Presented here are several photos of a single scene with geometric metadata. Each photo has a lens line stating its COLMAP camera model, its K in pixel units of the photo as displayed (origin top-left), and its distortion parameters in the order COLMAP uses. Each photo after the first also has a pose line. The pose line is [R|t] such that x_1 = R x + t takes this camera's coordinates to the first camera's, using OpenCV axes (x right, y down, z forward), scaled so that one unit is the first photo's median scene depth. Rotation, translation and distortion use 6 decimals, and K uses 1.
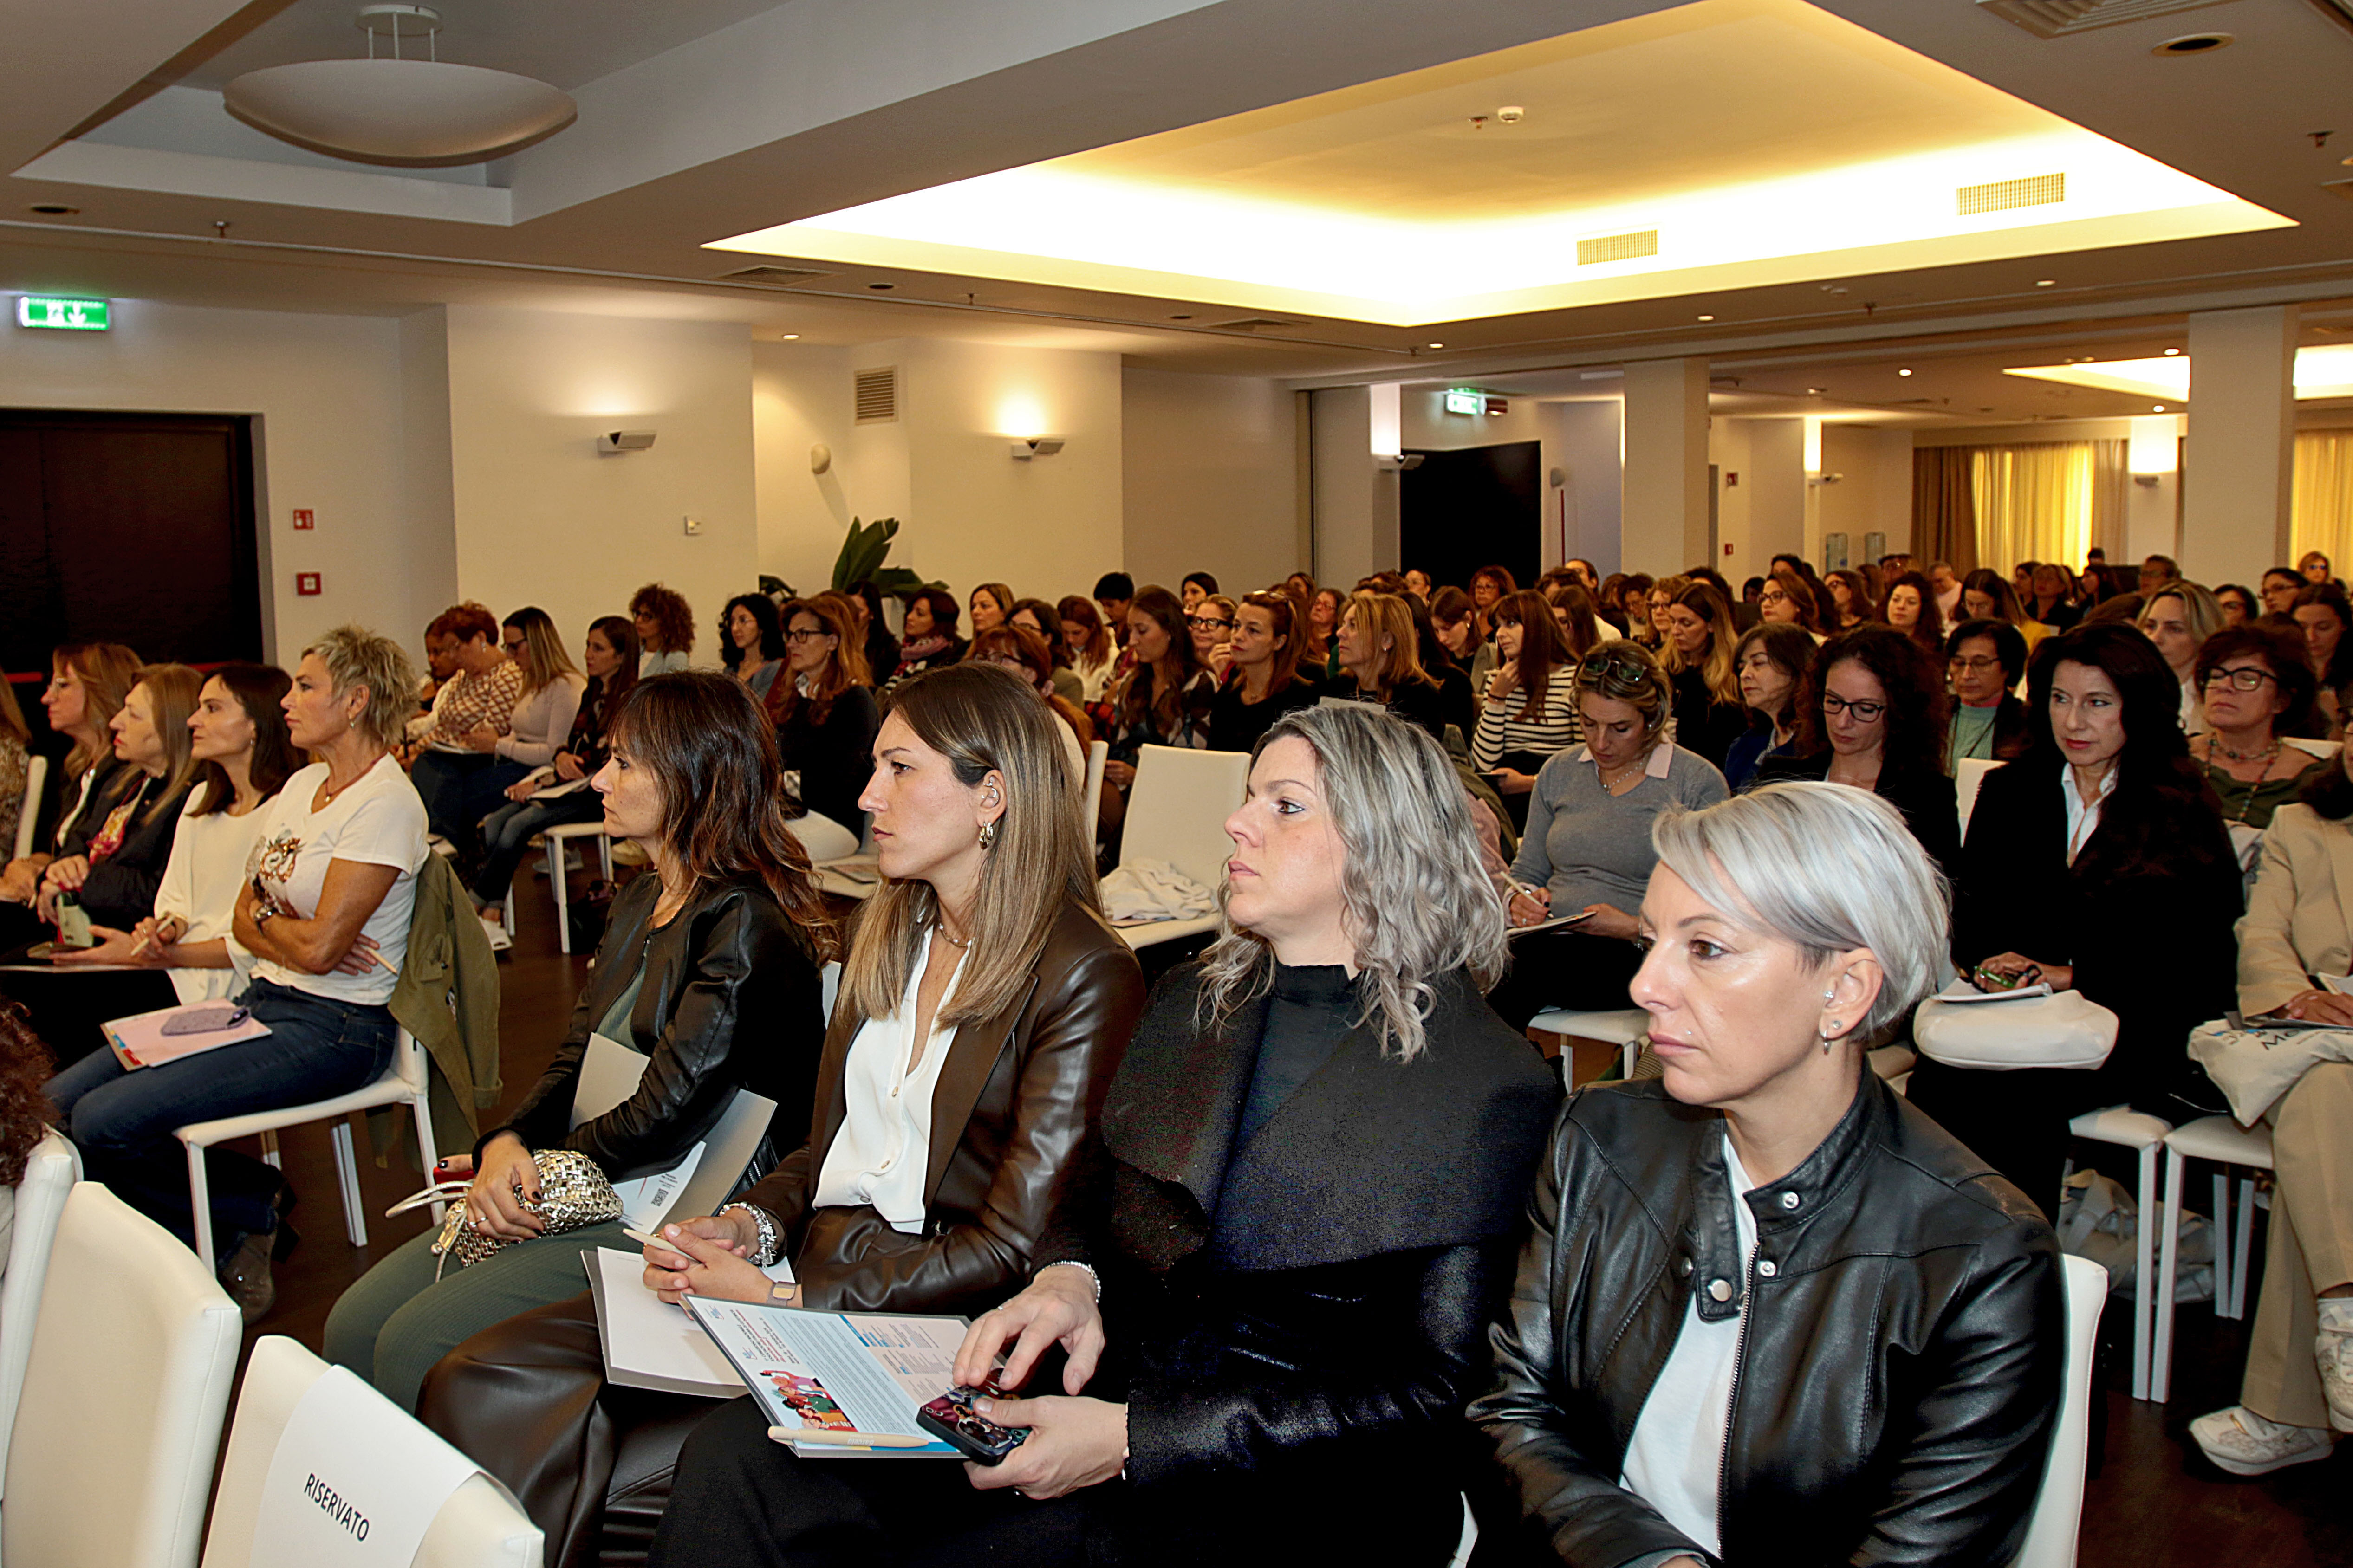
lens RADIAL K [[1715.0, 0, 1176.7], [0, 1715.0, 820.7], [0, 0, 1]] dist [-0.052627, 0.001551]
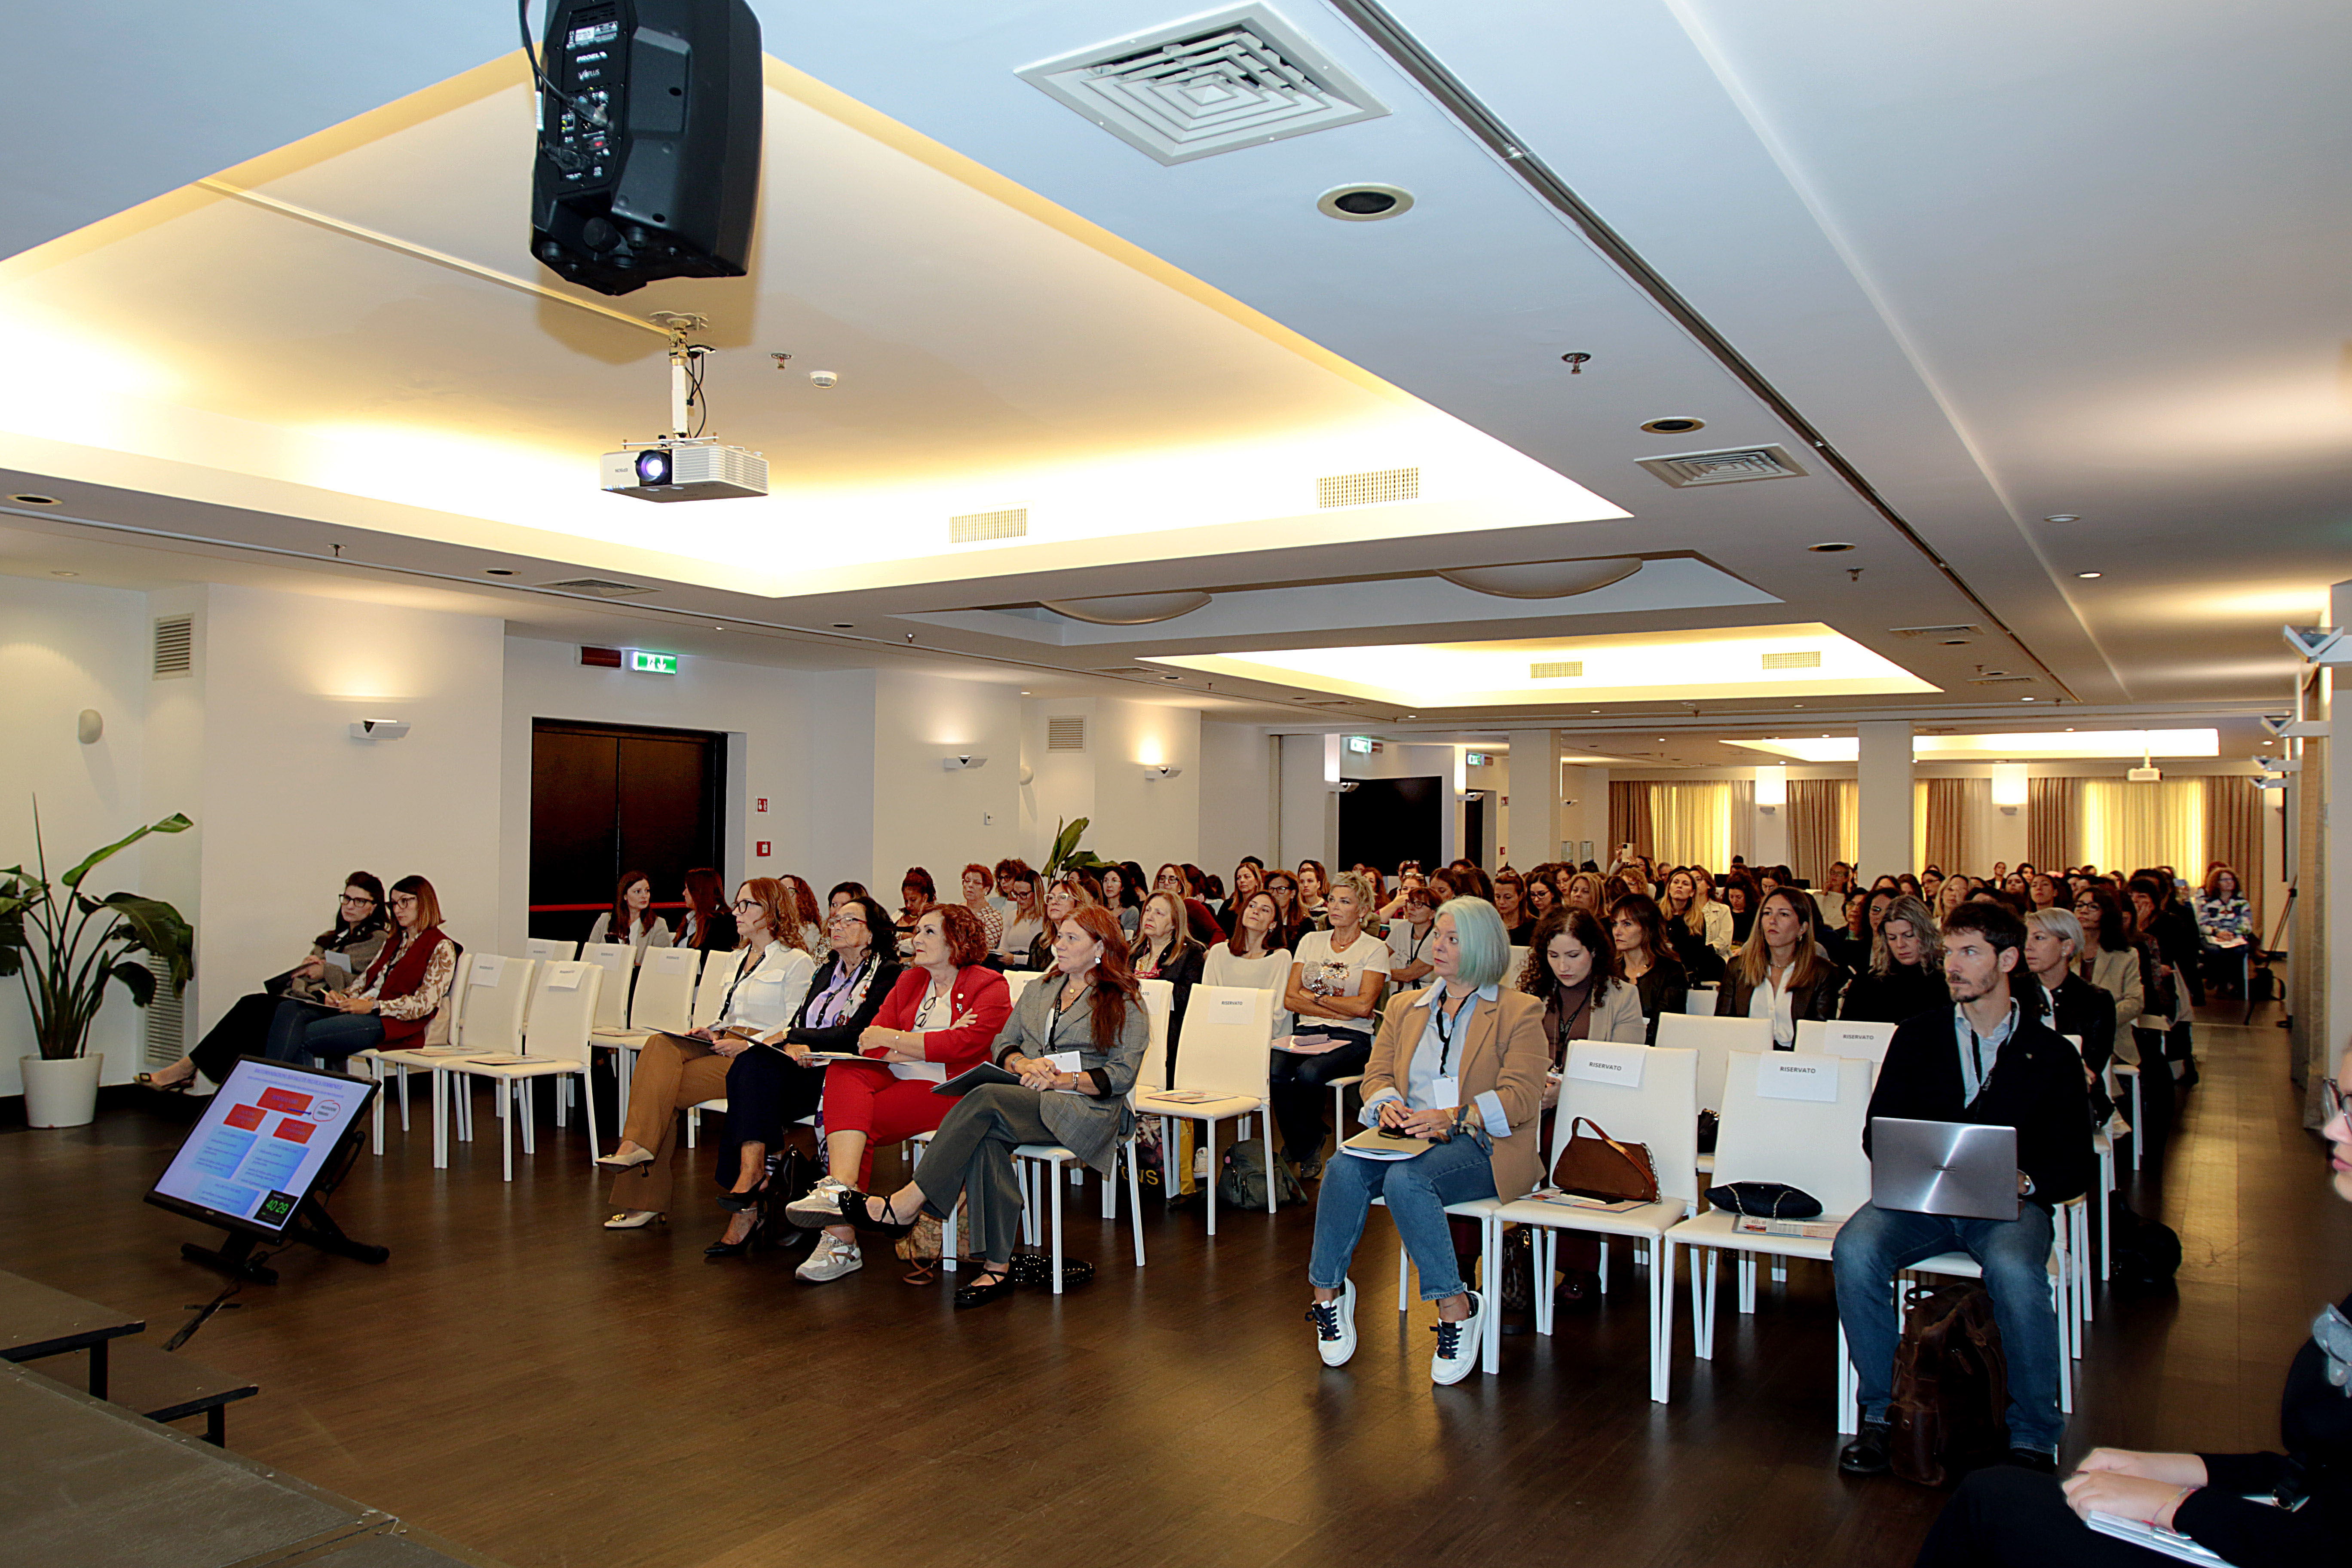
lens RADIAL K [[1724.3, 0, 1156.3], [0, 1724.3, 796.5], [0, 0, 1]] dist [-0.102740, 0.069259]
pose [[0.967286, 0.033326, 0.251491, -0.409870], [0.013269, 0.983331, -0.181342, 0.063940], [-0.253343, 0.178747, 0.950719, -0.362571]]
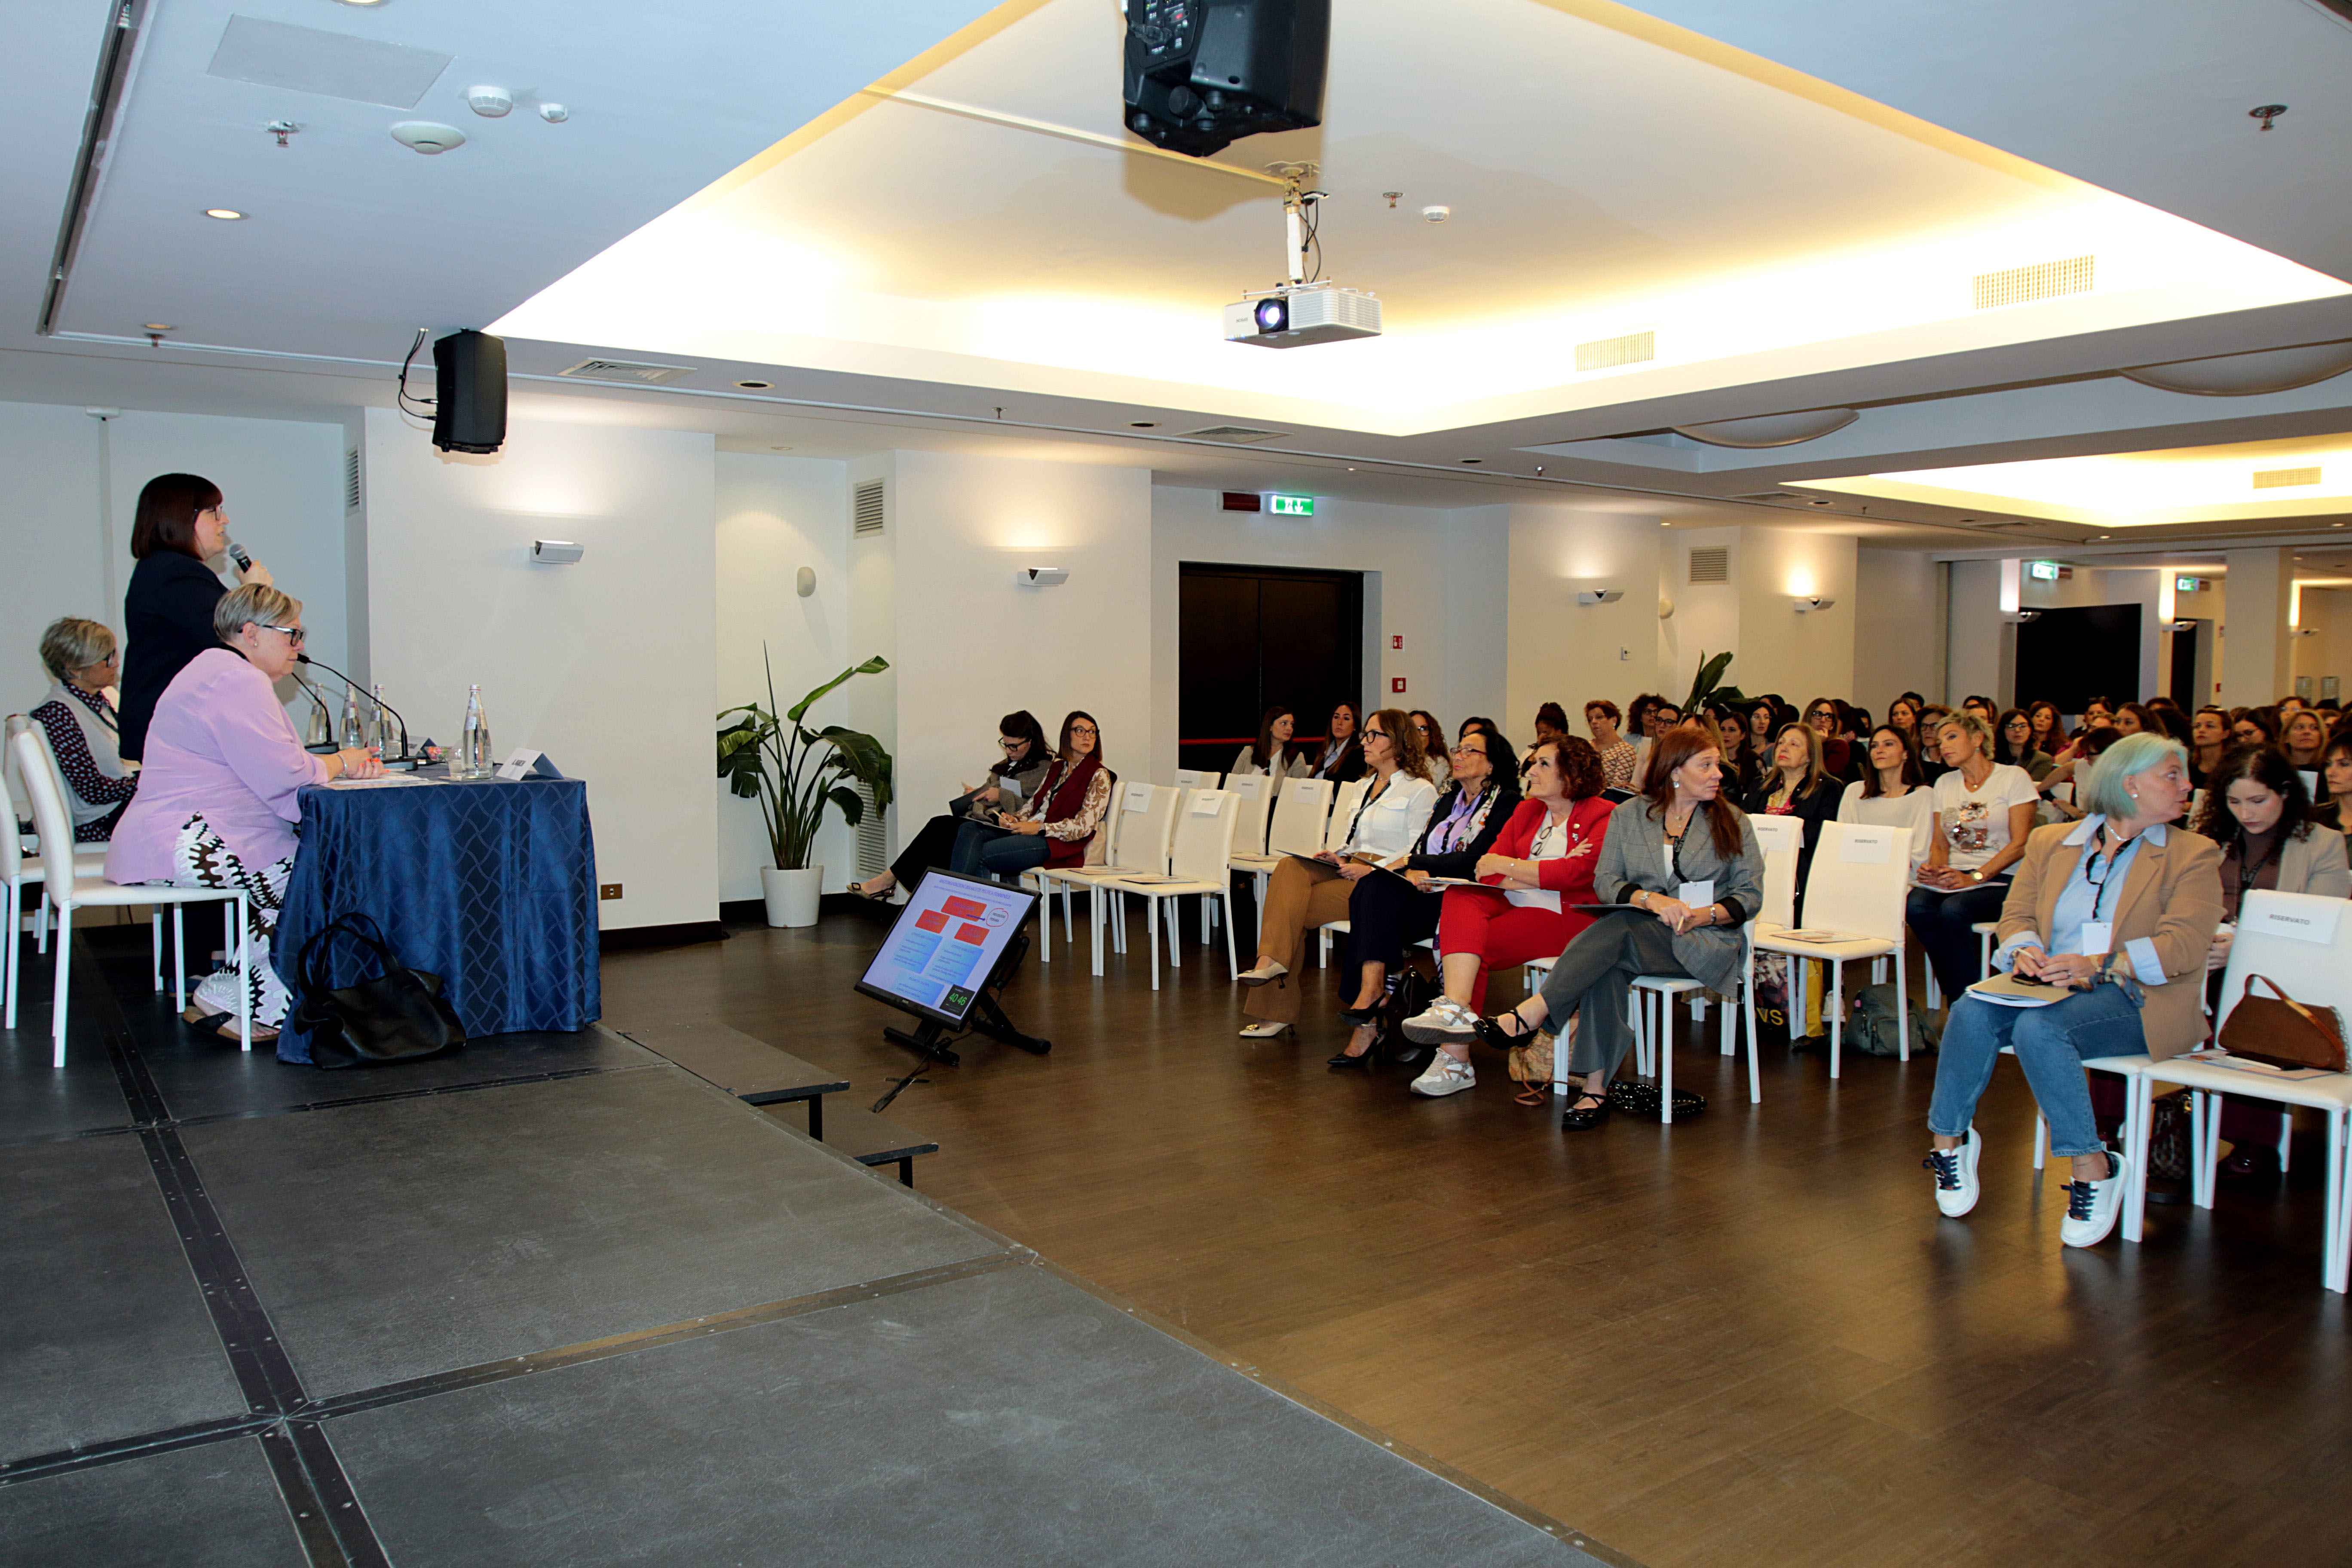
lens RADIAL K [[1724.3, 0, 1156.3], [0, 1724.3, 796.5], [0, 0, 1]] dist [-0.102740, 0.069259]
pose [[0.992825, 0.027695, -0.116323, -0.400613], [-0.037677, 0.995710, -0.084507, 0.068195], [0.113484, 0.088284, 0.989610, -0.374923]]
